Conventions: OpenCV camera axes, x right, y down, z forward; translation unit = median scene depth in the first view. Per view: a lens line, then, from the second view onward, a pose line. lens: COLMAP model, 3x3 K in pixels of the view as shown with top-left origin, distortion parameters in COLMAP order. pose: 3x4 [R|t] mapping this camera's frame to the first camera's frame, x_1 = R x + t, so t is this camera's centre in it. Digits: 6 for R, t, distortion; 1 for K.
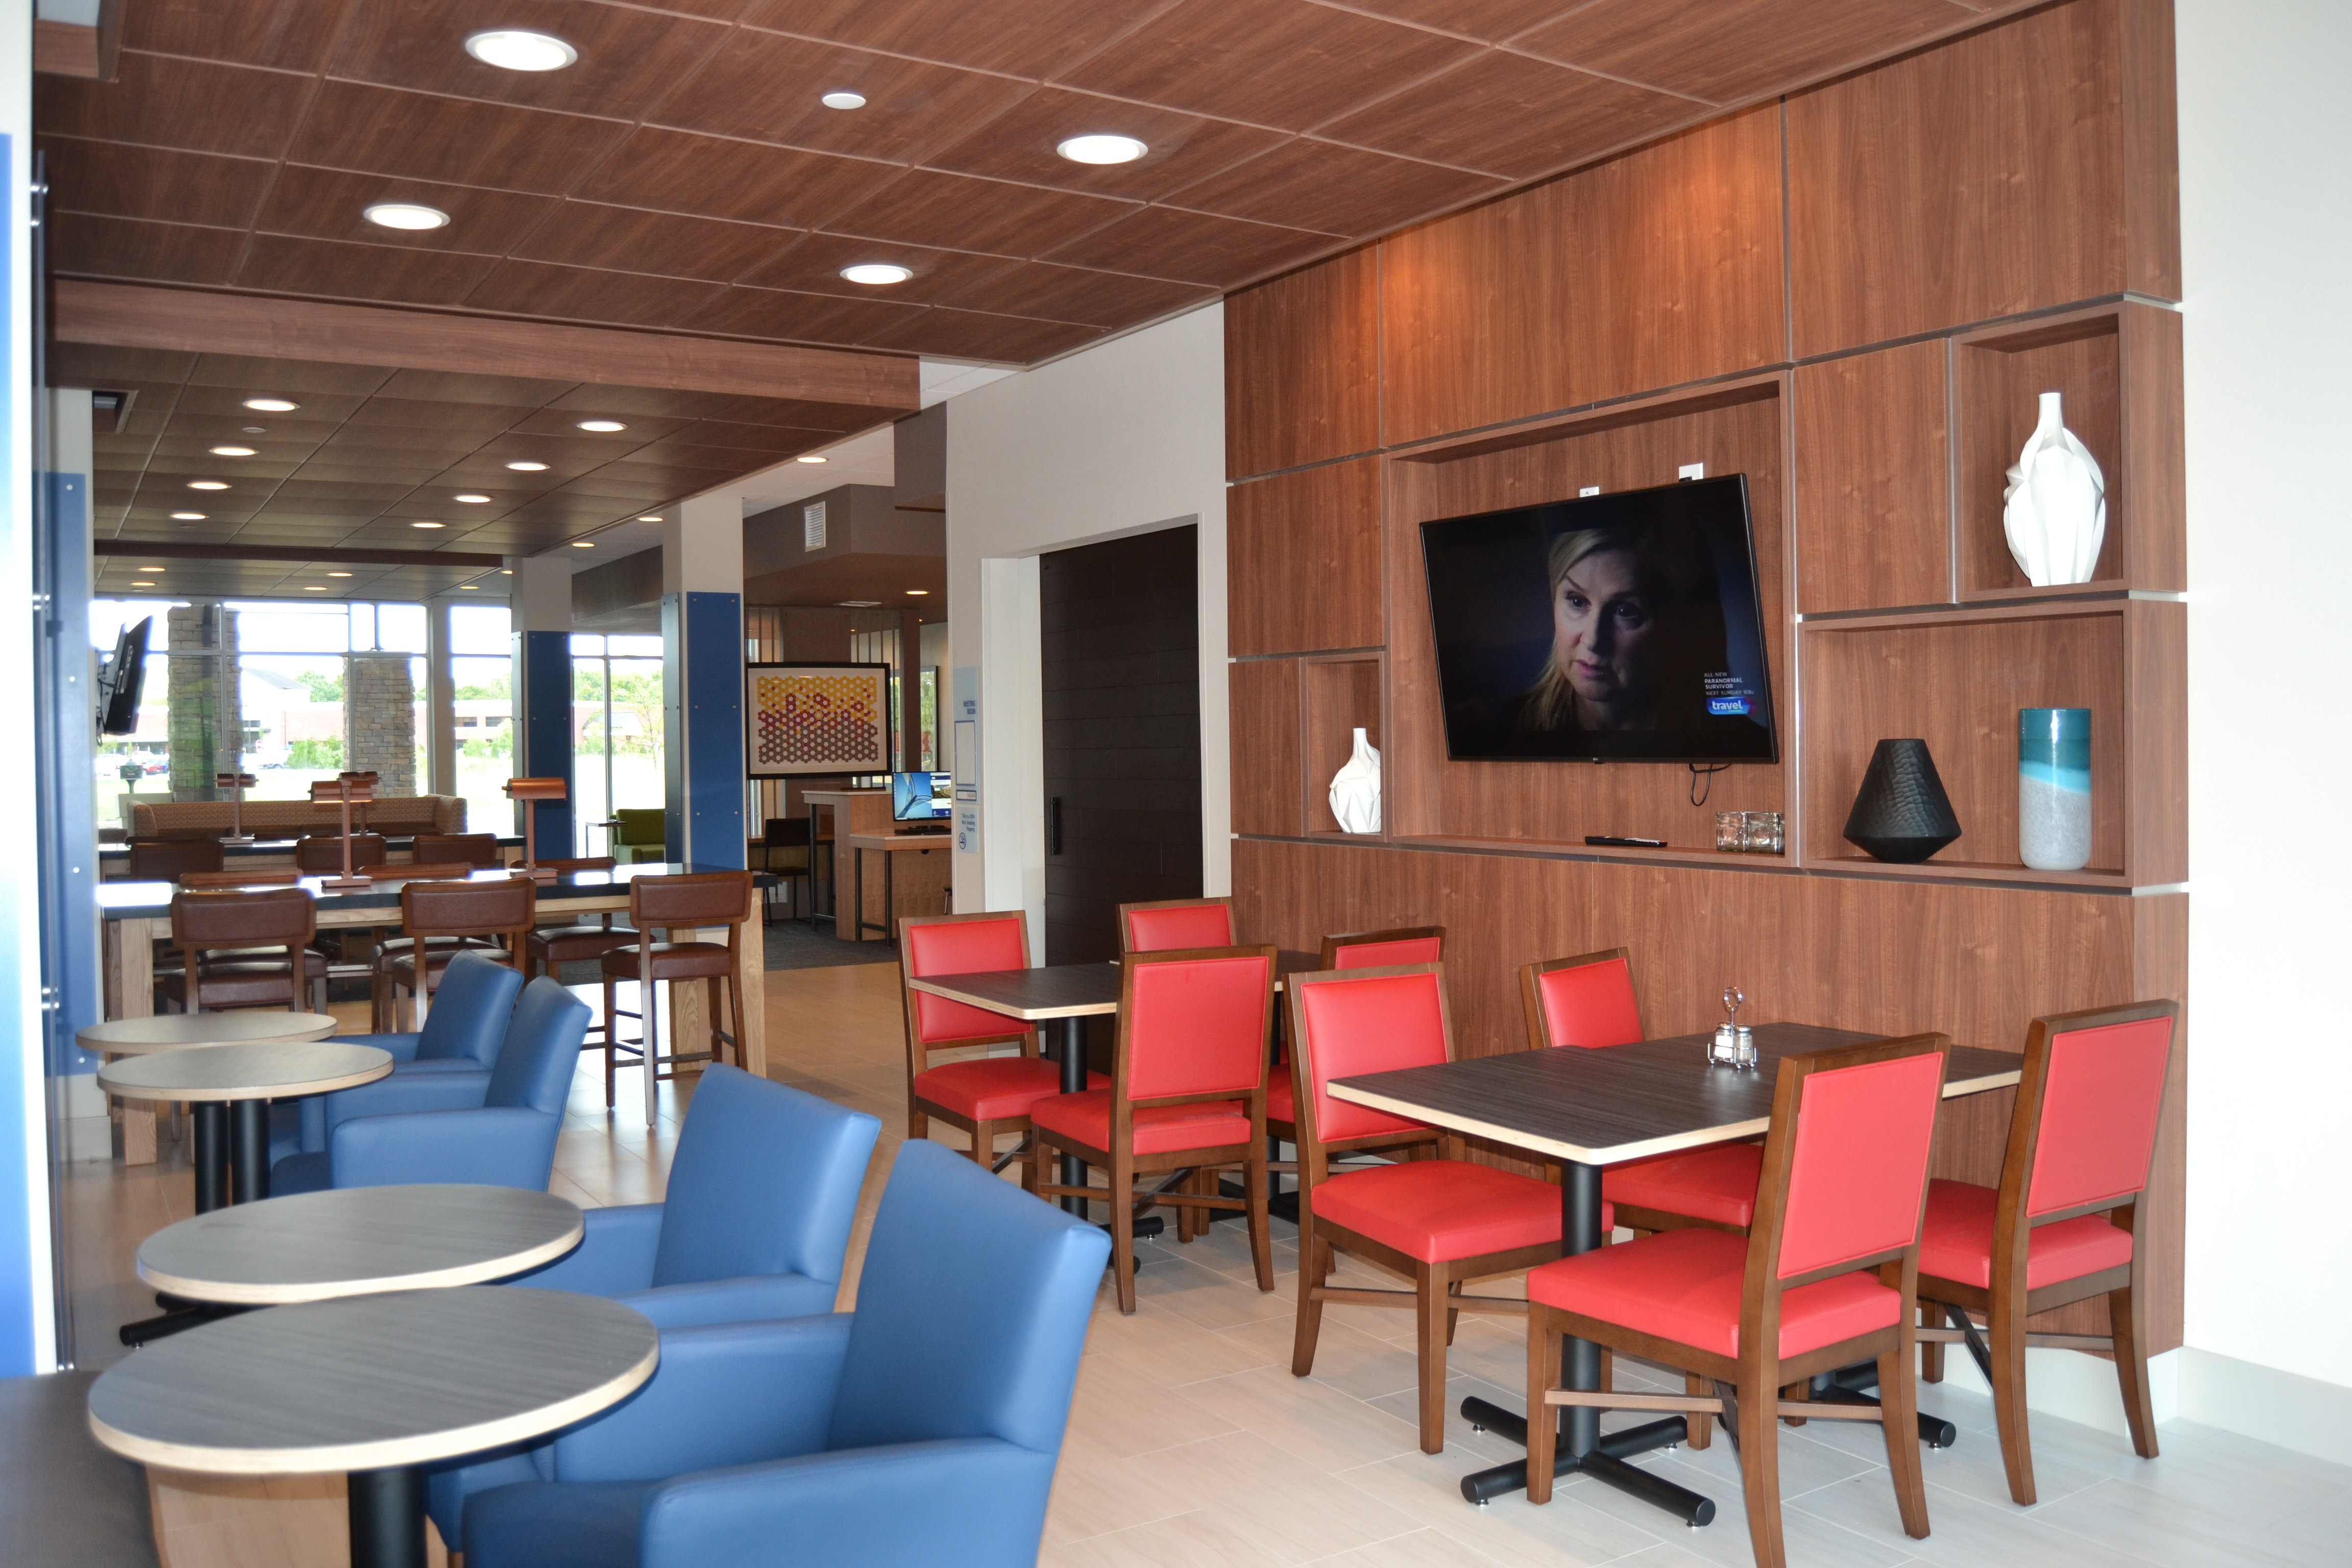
lens RADIAL K [[1896.1, 0, 1176.0], [0, 1896.1, 784.0], [0, 0, 1]] dist [-0.078463, -0.003111]
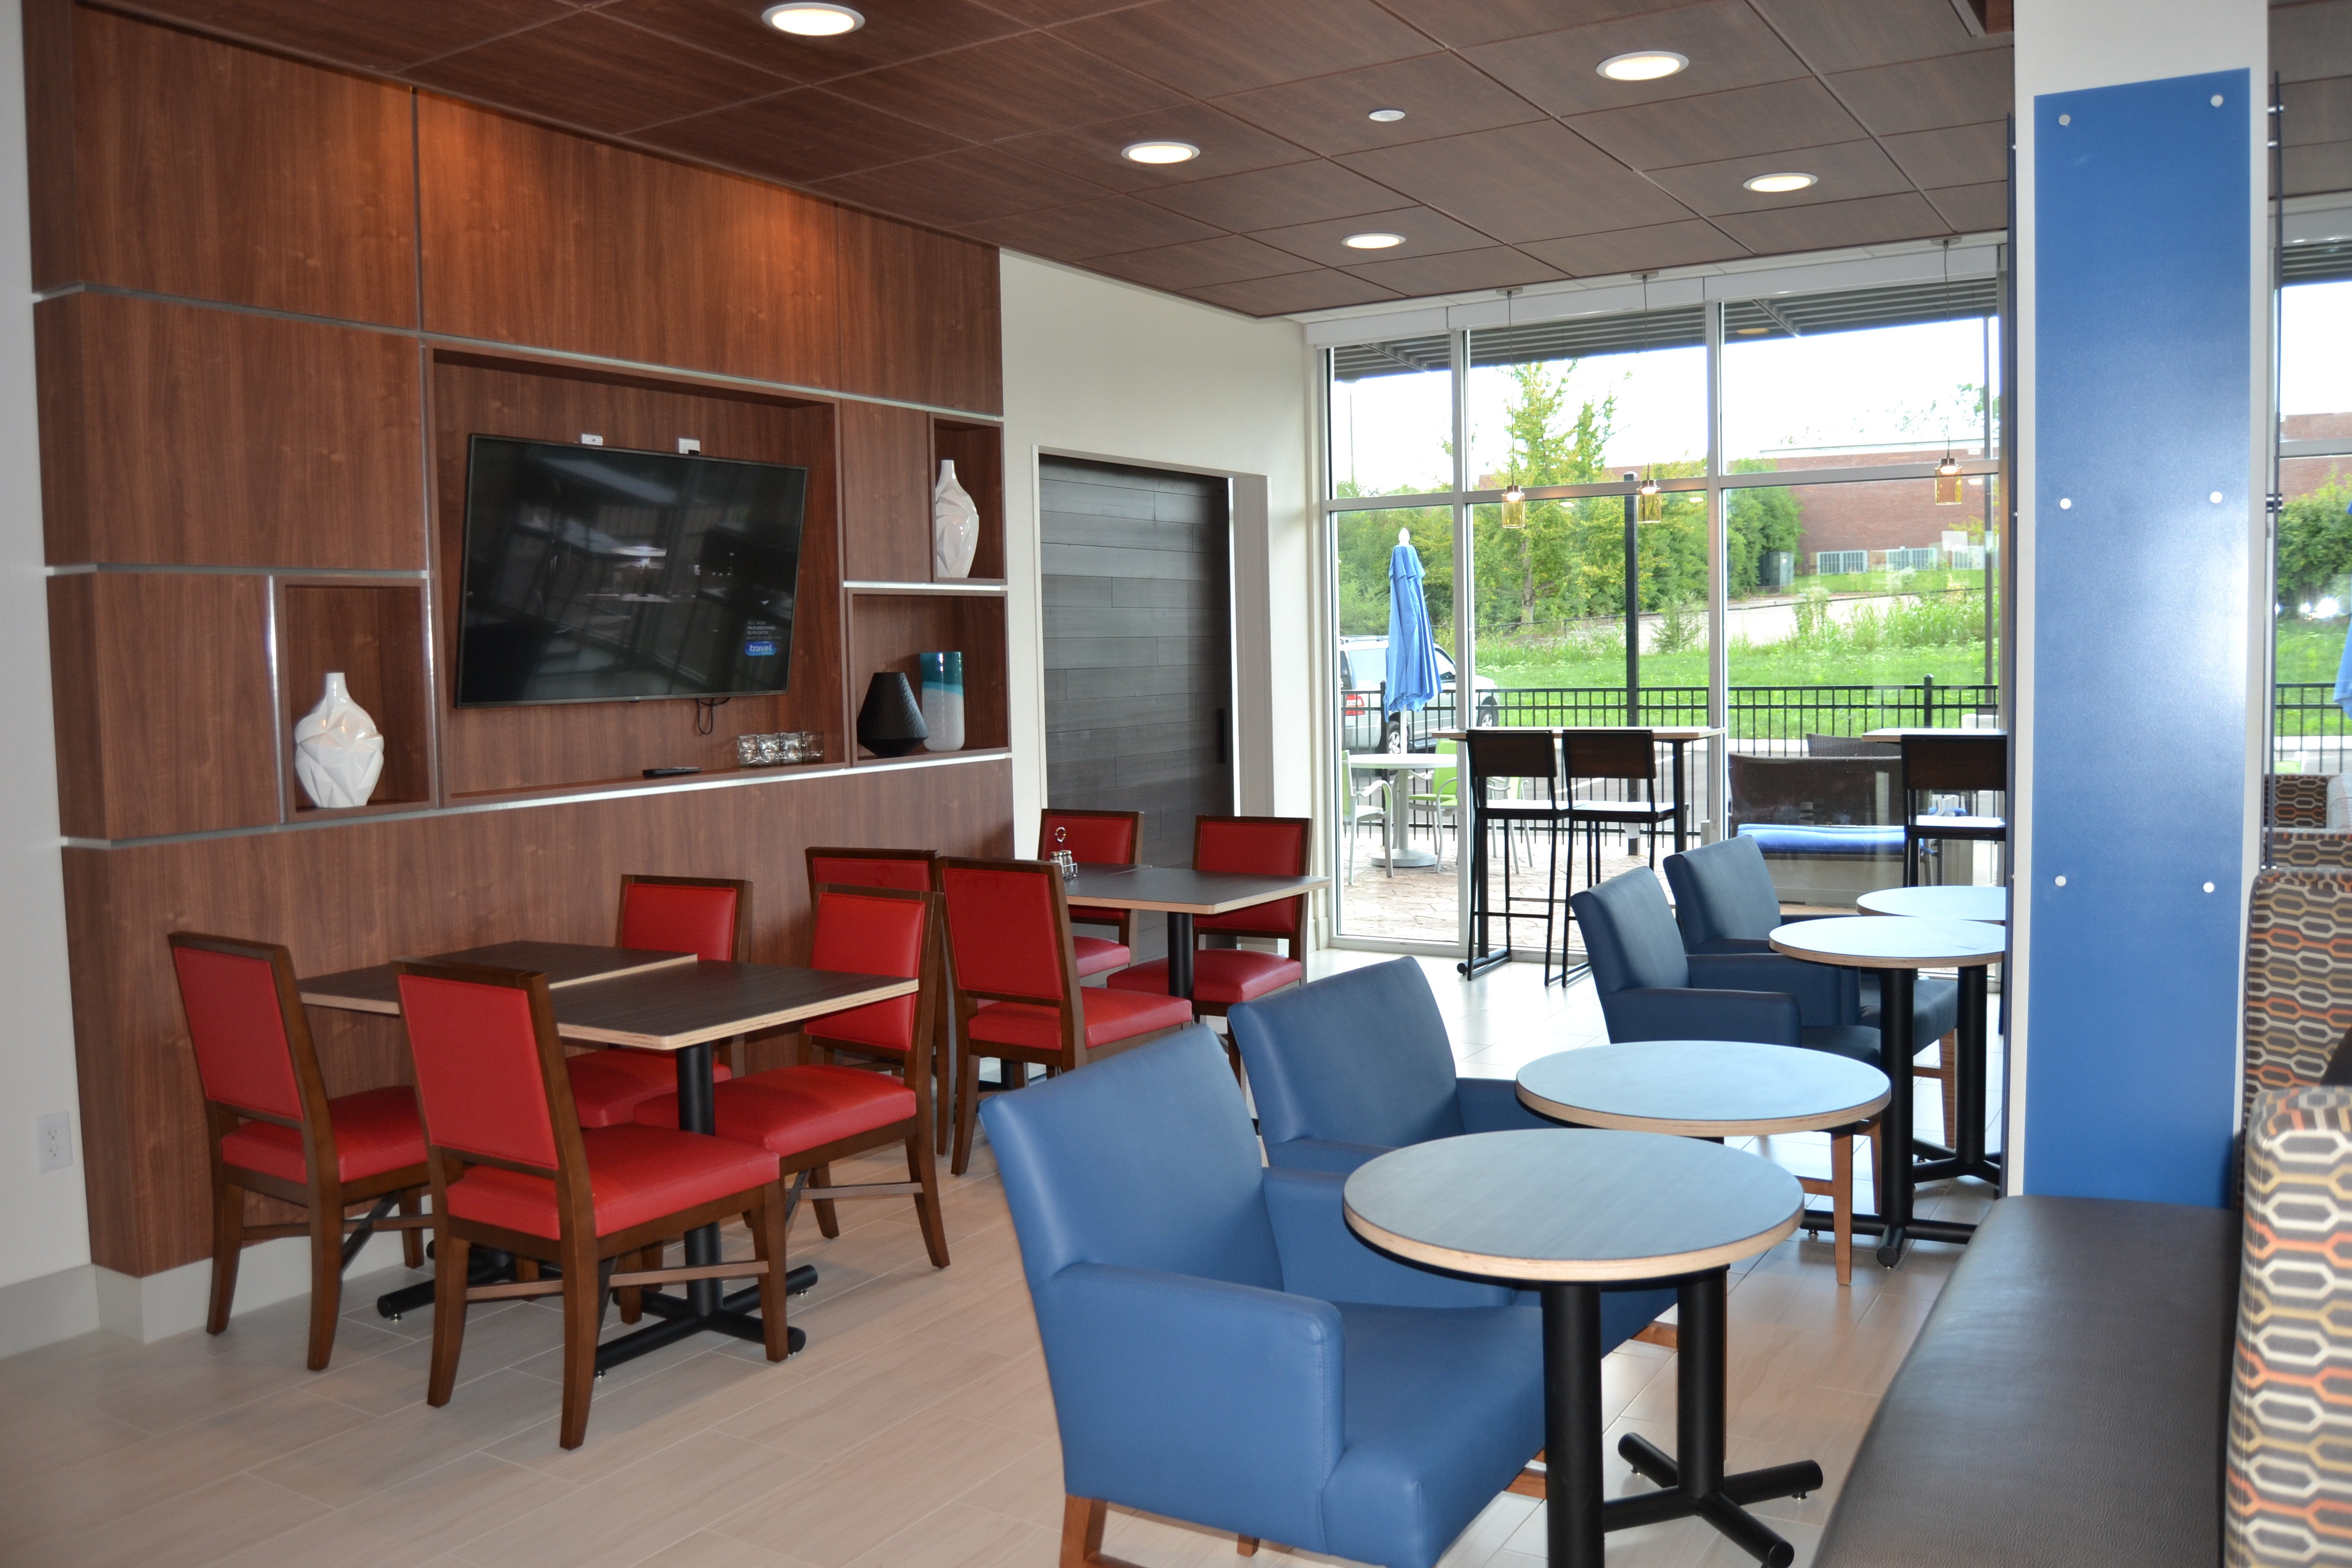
lens RADIAL K [[1896.1, 0, 1176.0], [0, 1896.1, 784.0], [0, 0, 1]] dist [-0.078463, -0.003111]
pose [[-0.446366, -0.047073, 0.893611, -0.948231], [0.041217, 0.996474, 0.073080, -0.032751], [-0.893901, 0.069453, -0.442852, 1.326638]]
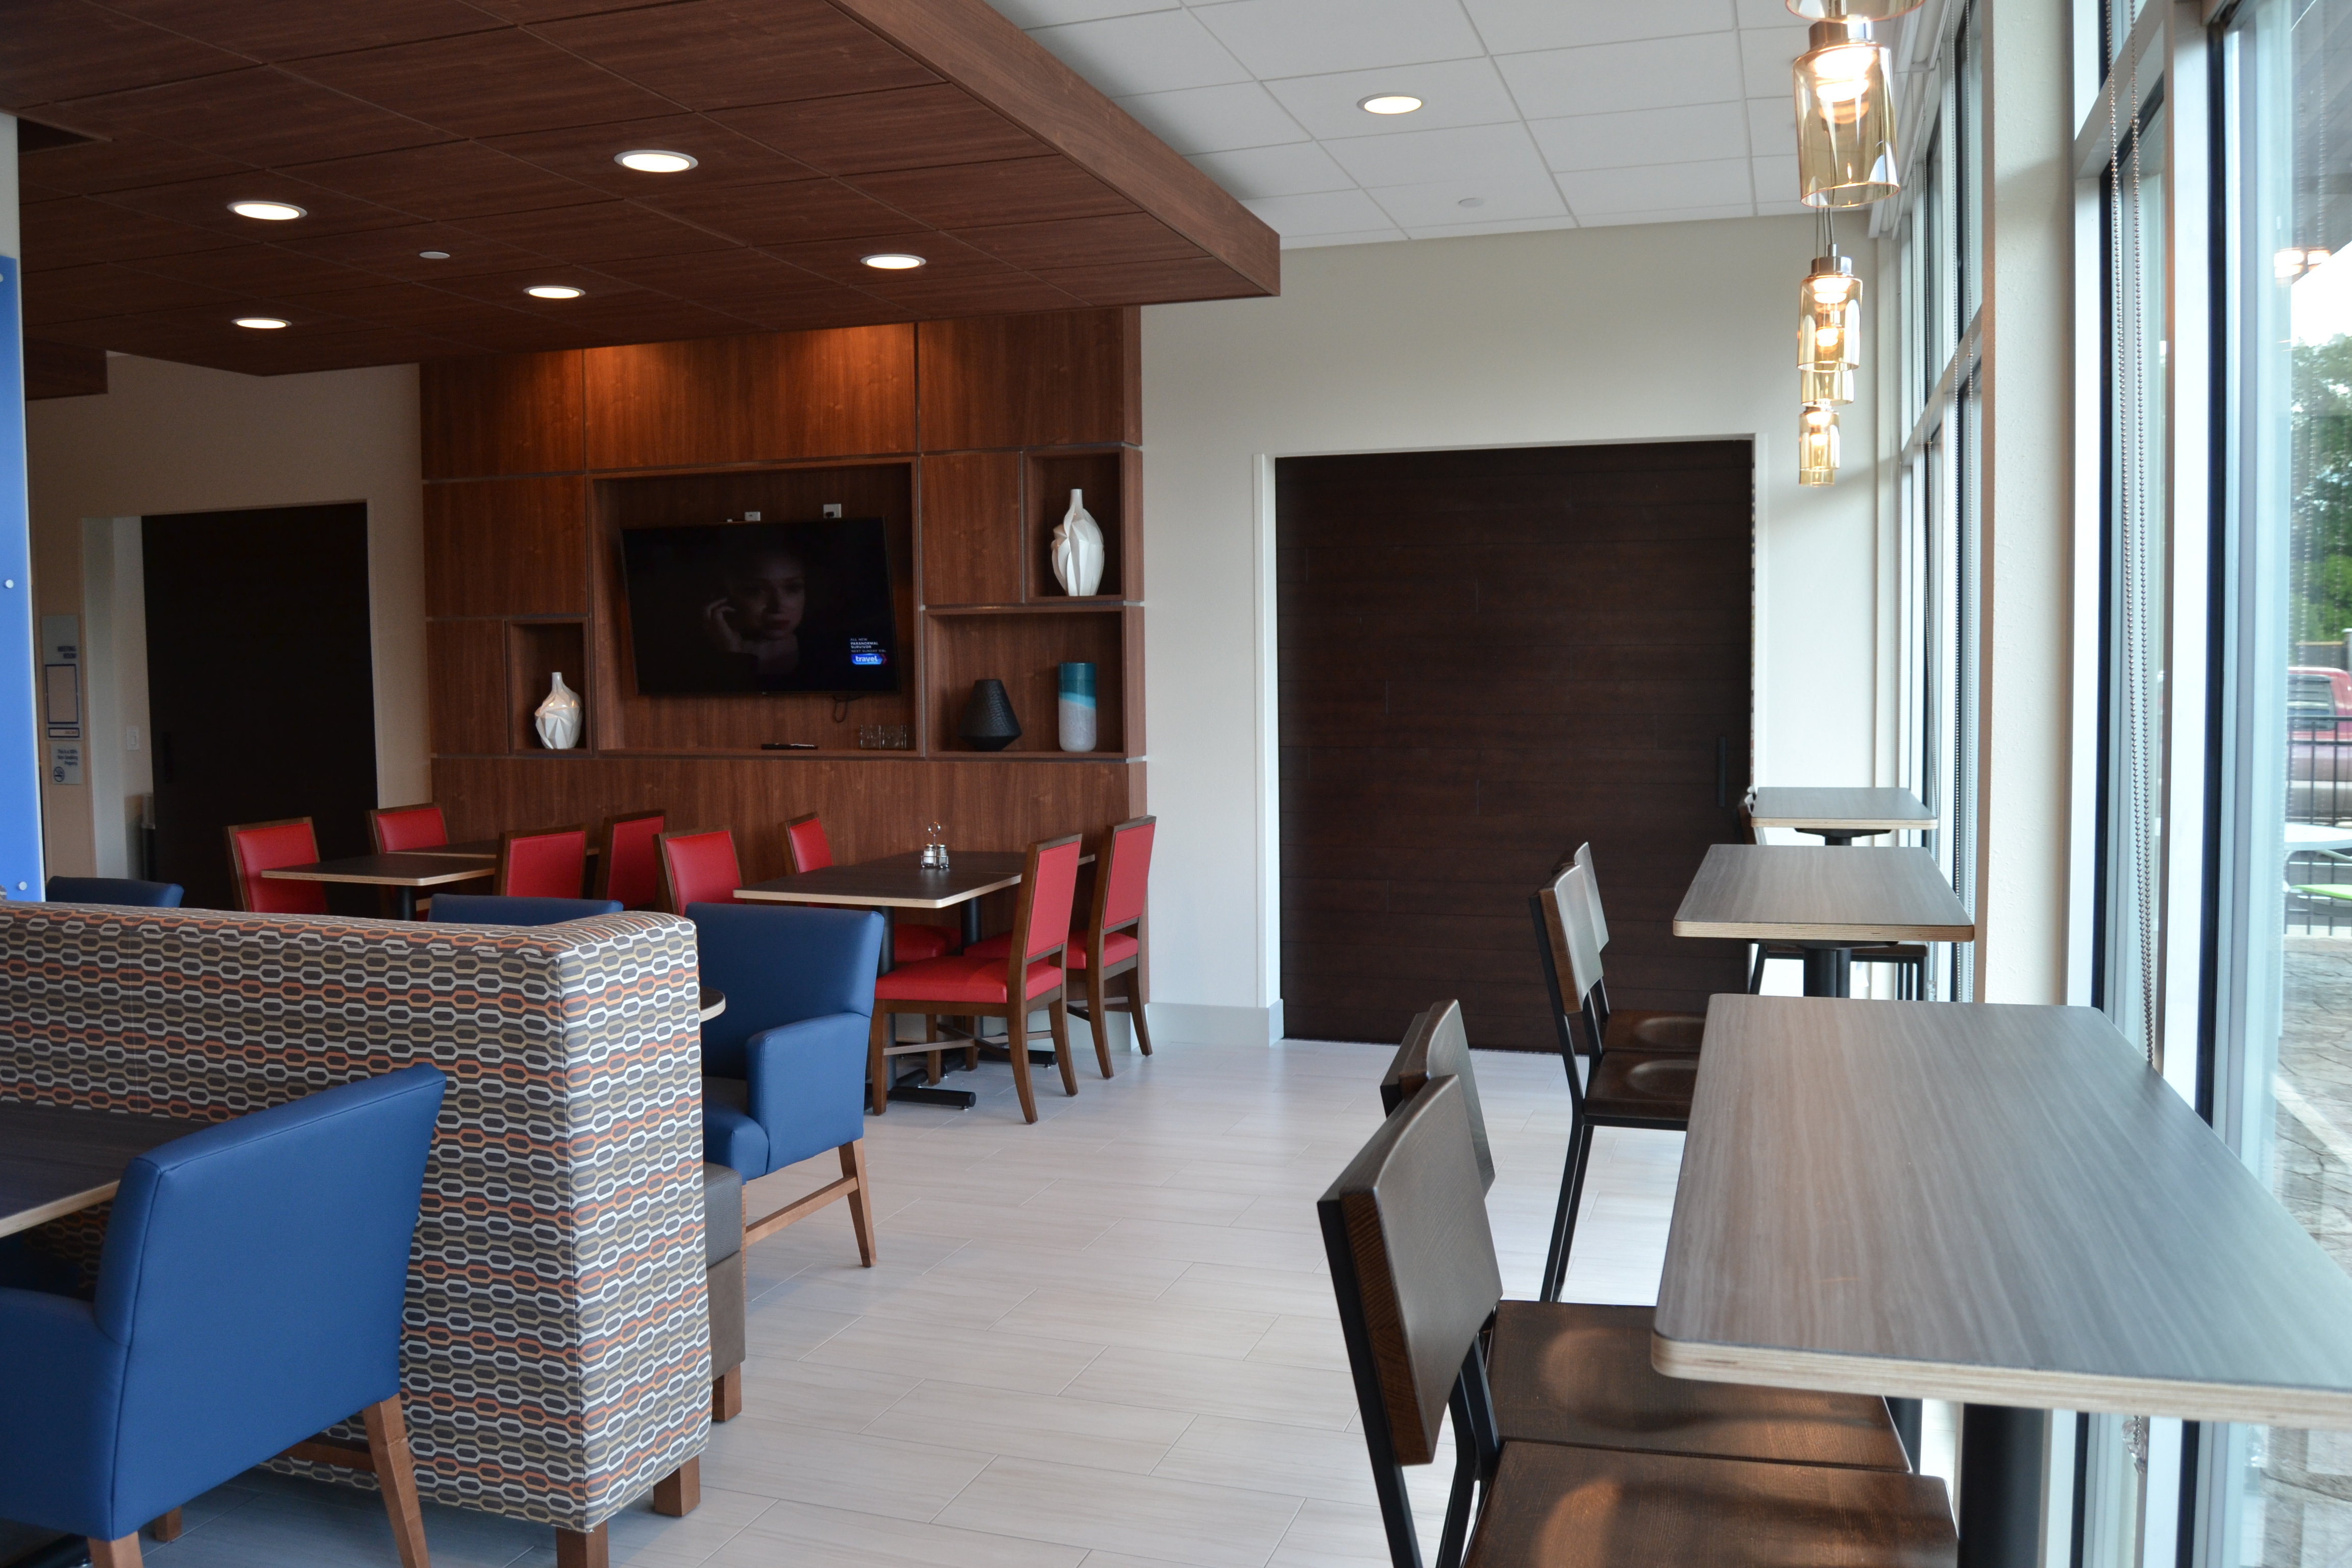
lens RADIAL K [[1855.1, 0, 1176.0], [0, 1855.1, 784.0], [0, 0, 1]] dist [-0.107656, 0.002223]
pose [[0.769451, -0.036472, 0.637663, -0.518035], [0.013360, 0.999069, 0.041022, 0.003680], [-0.638566, -0.023045, 0.769222, -0.385448]]
